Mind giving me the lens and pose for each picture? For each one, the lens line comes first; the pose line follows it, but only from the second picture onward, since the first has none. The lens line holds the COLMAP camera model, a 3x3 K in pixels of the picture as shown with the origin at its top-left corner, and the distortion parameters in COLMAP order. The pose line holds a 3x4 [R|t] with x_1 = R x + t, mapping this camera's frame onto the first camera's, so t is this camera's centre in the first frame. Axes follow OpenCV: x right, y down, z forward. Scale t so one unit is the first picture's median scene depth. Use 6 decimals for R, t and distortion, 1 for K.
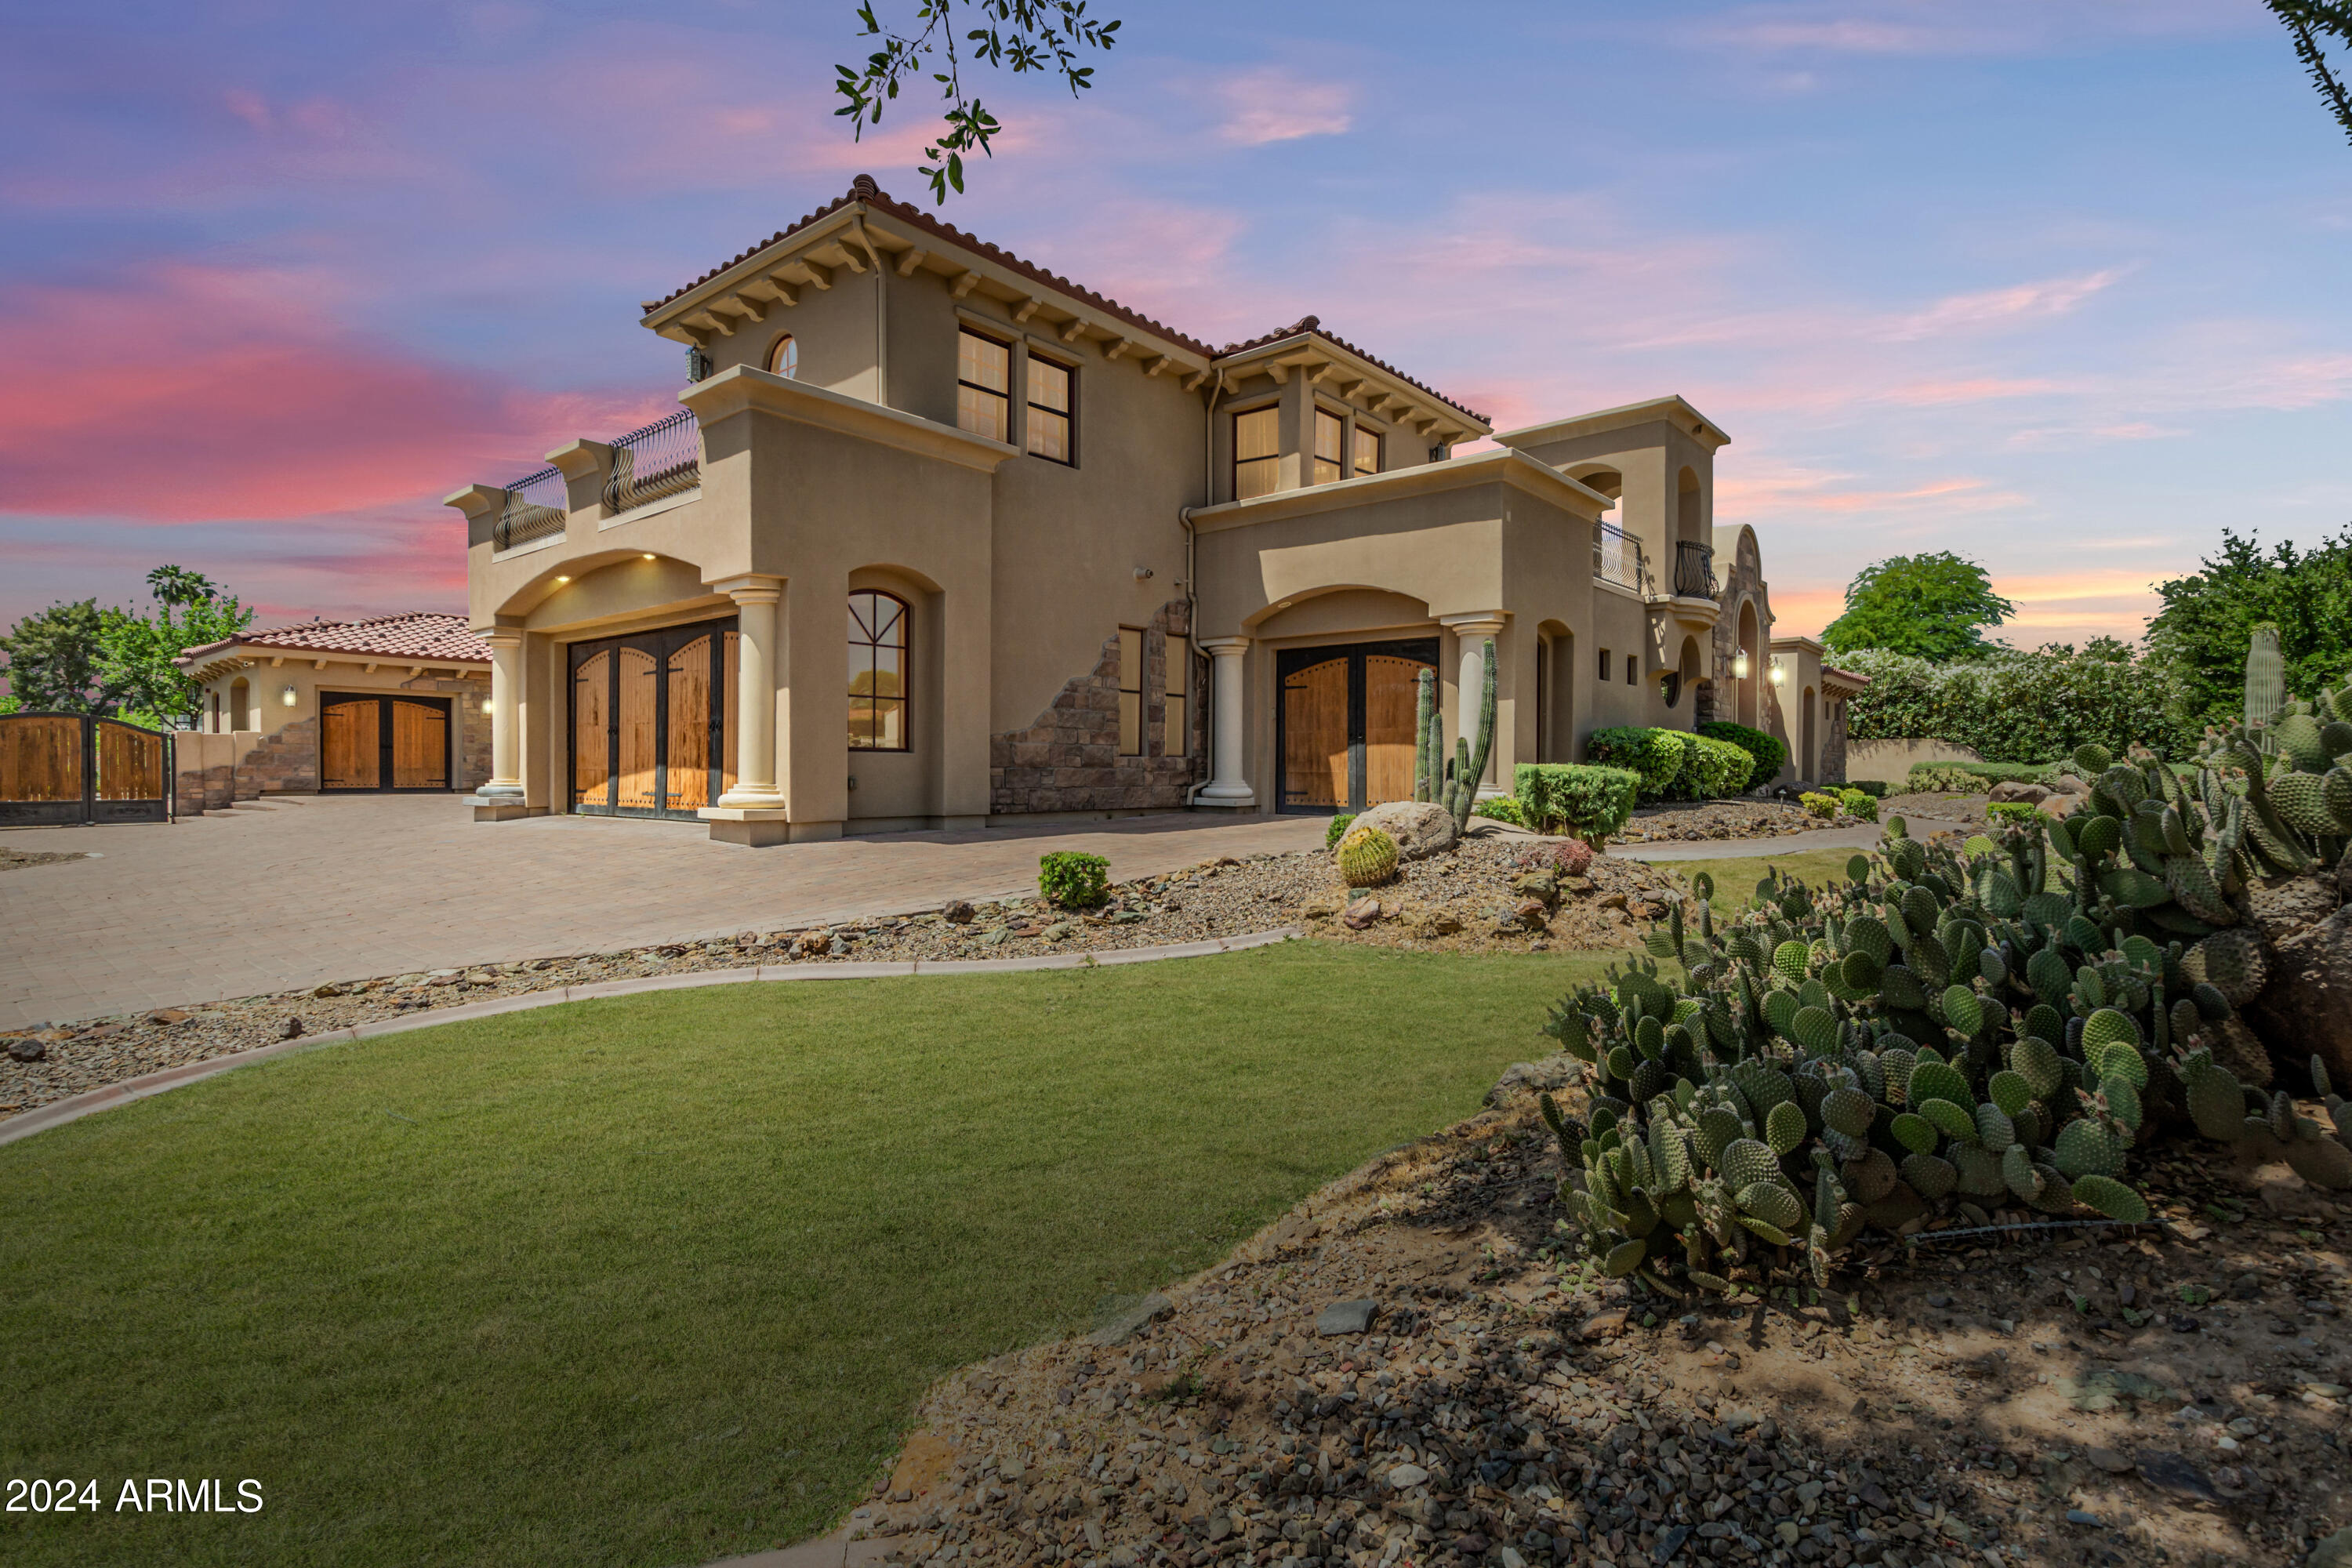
lens RADIAL K [[1090.5, 0, 1175.8], [0, 1090.5, 776.6], [0, 0, 1]] dist [0.003567, 0.000018]
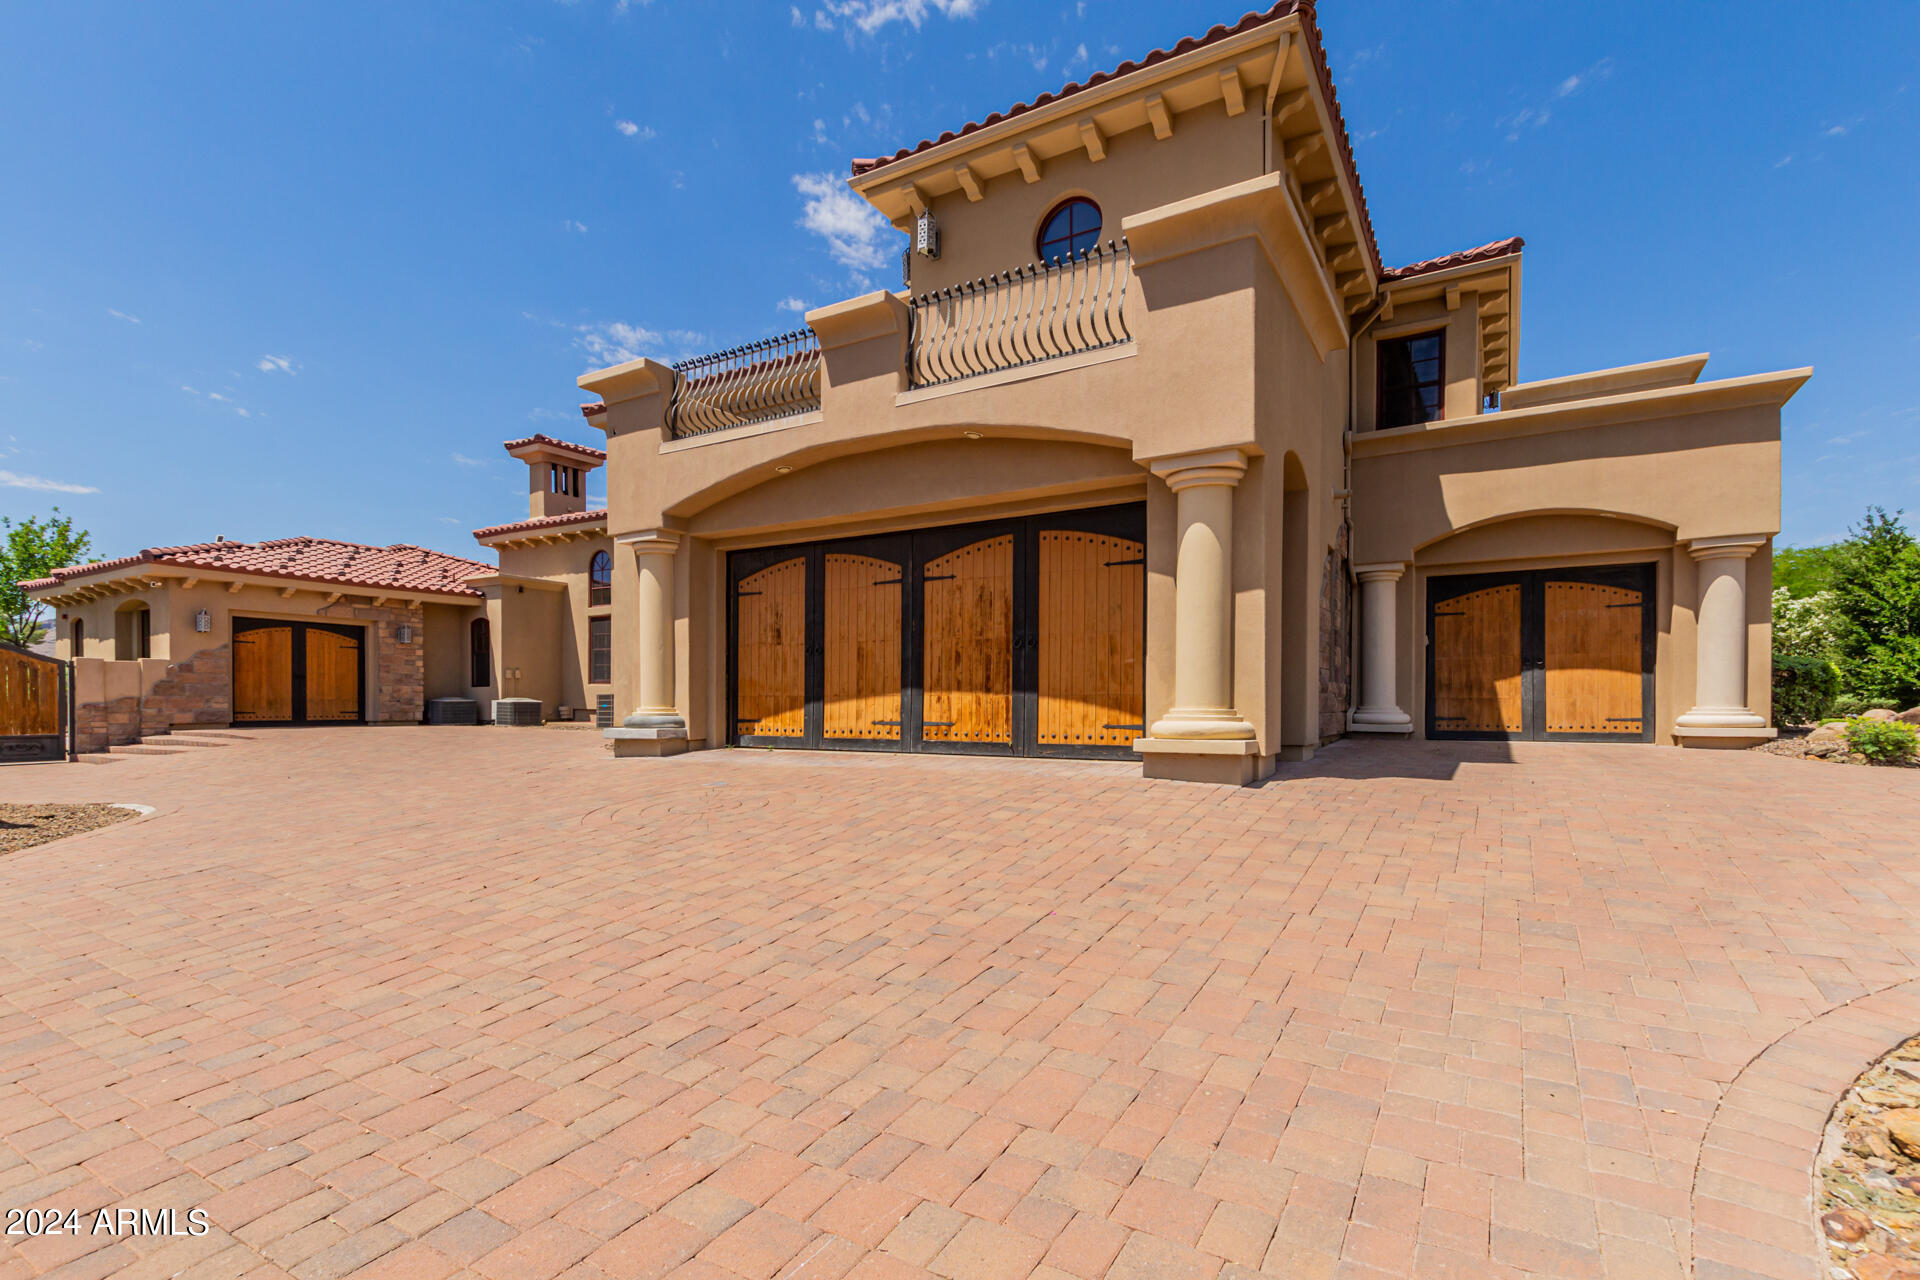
lens RADIAL K [[890.2, 0, 970.0], [0, 890.2, 703.7], [0, 0, 1]] dist [0.003567, 0.000018]
pose [[0.988248, -0.003000, 0.152829, -0.450359], [0.003879, 0.999978, -0.005452, 0.003939], [-0.152809, 0.005981, 0.988238, 0.253008]]
